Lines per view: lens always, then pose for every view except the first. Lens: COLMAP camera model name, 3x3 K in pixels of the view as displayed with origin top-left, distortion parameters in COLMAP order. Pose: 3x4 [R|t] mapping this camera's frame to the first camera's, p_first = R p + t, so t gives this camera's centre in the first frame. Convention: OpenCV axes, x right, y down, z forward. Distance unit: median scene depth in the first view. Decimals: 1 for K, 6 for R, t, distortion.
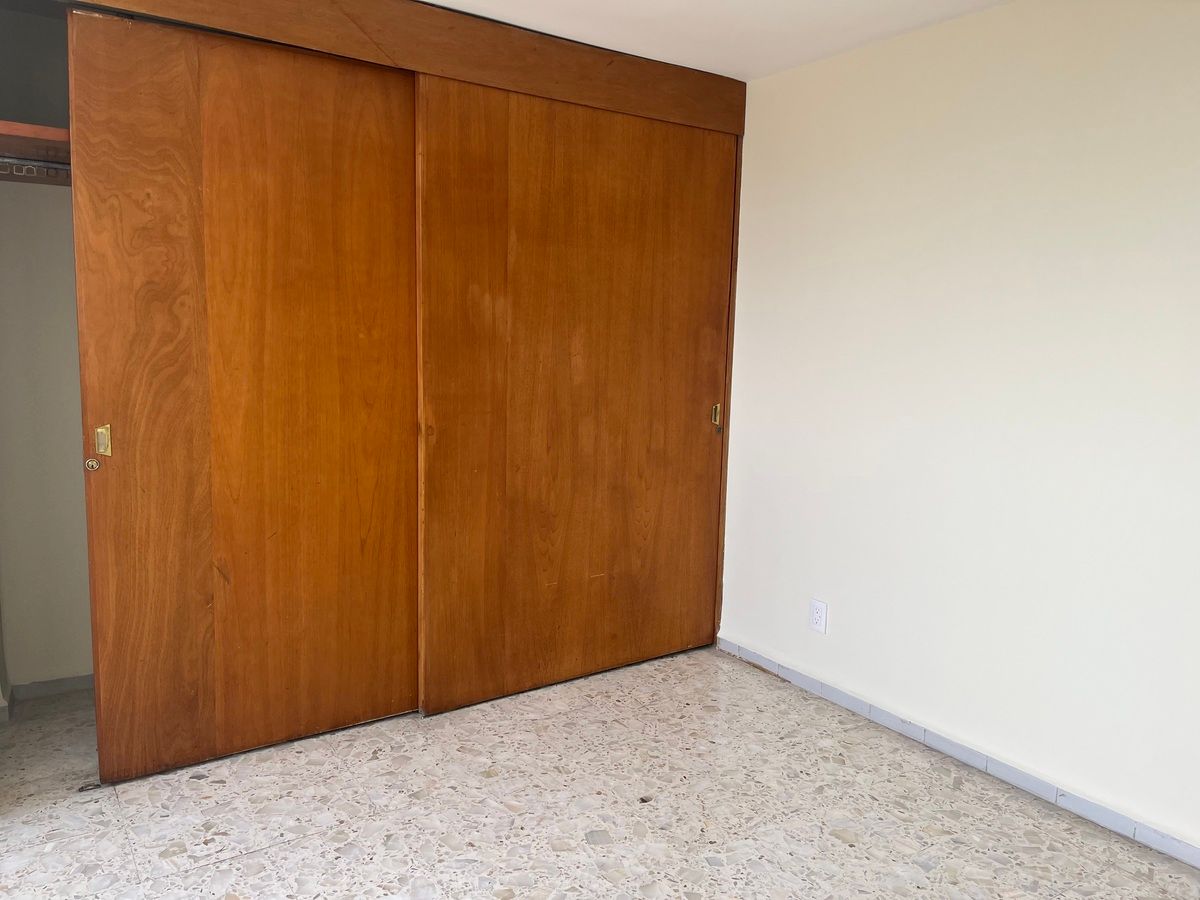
lens RADIAL K [[903.9, 0, 590.1], [0, 903.9, 453.1], [0, 0, 1]] dist [0.074334, -0.090096]
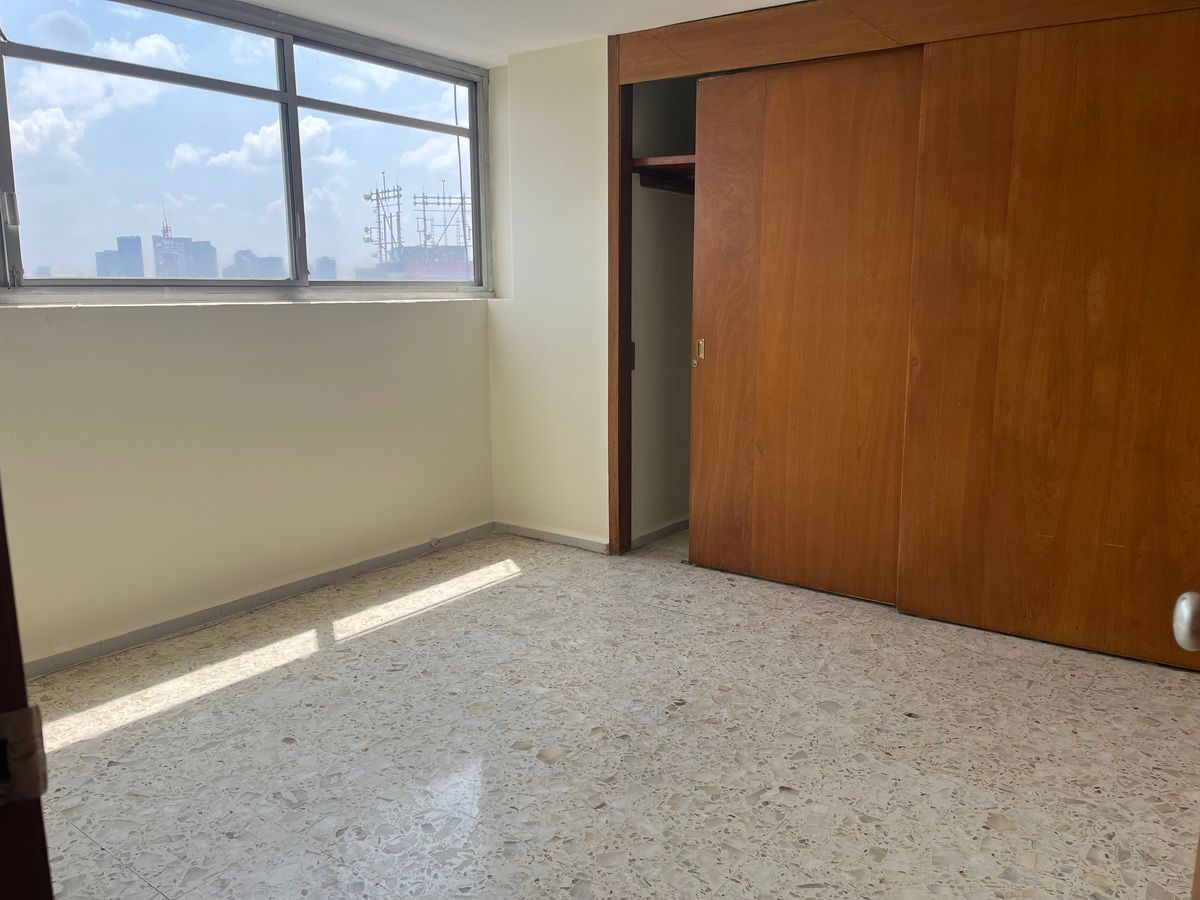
lens RADIAL K [[903.9, 0, 611.3], [0, 903.9, 454.9], [0, 0, 1]] dist [0.074334, -0.090096]
pose [[0.348010, 0.151648, -0.925144, 0.802896], [-0.120909, 0.985849, 0.116116, 0.003900], [0.929661, 0.071448, 0.361421, 0.257009]]
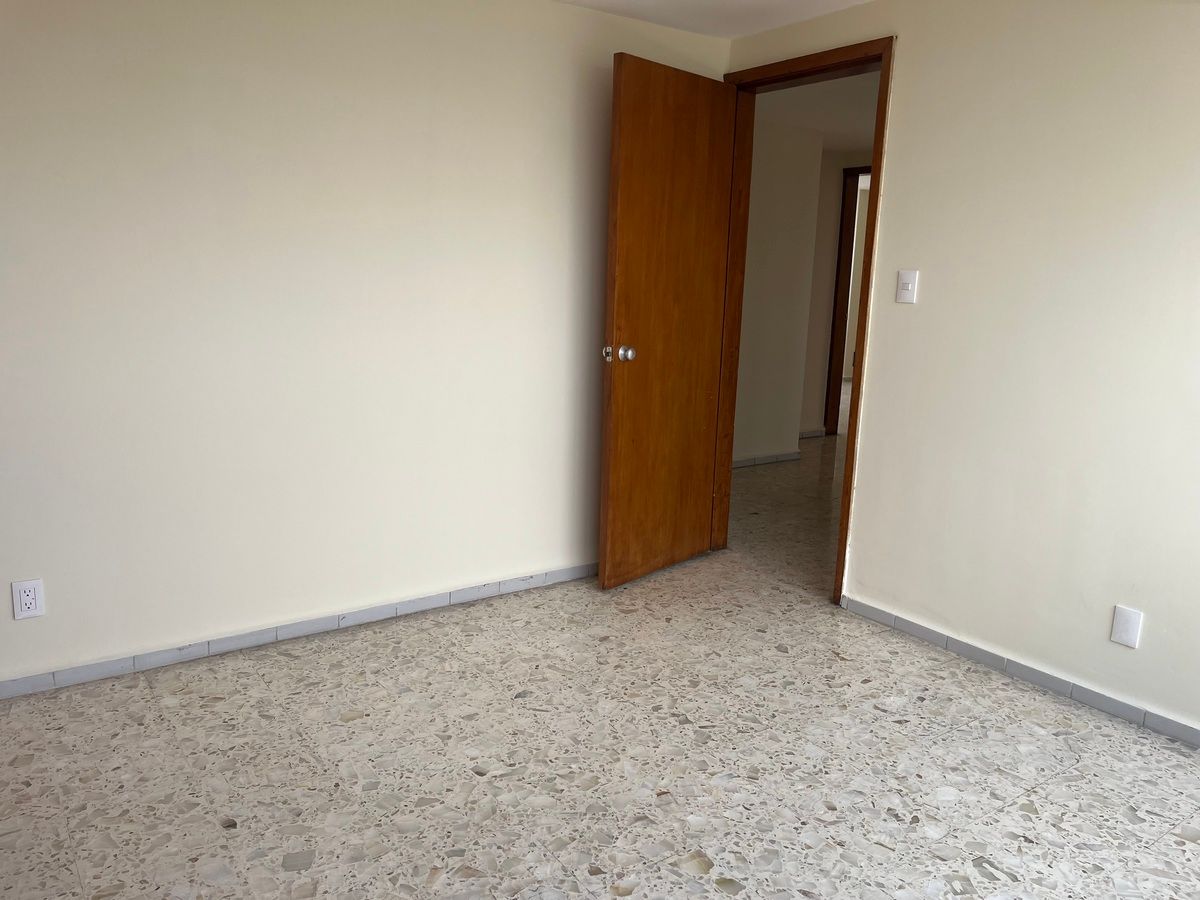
lens RADIAL K [[903.9, 0, 598.3], [0, 903.9, 452.5], [0, 0, 1]] dist [0.074334, -0.090096]
pose [[-0.036319, -0.218597, 0.975139, -0.635806], [0.107928, 0.969217, 0.221290, -0.085886], [-0.993495, 0.113282, -0.011608, 0.593495]]
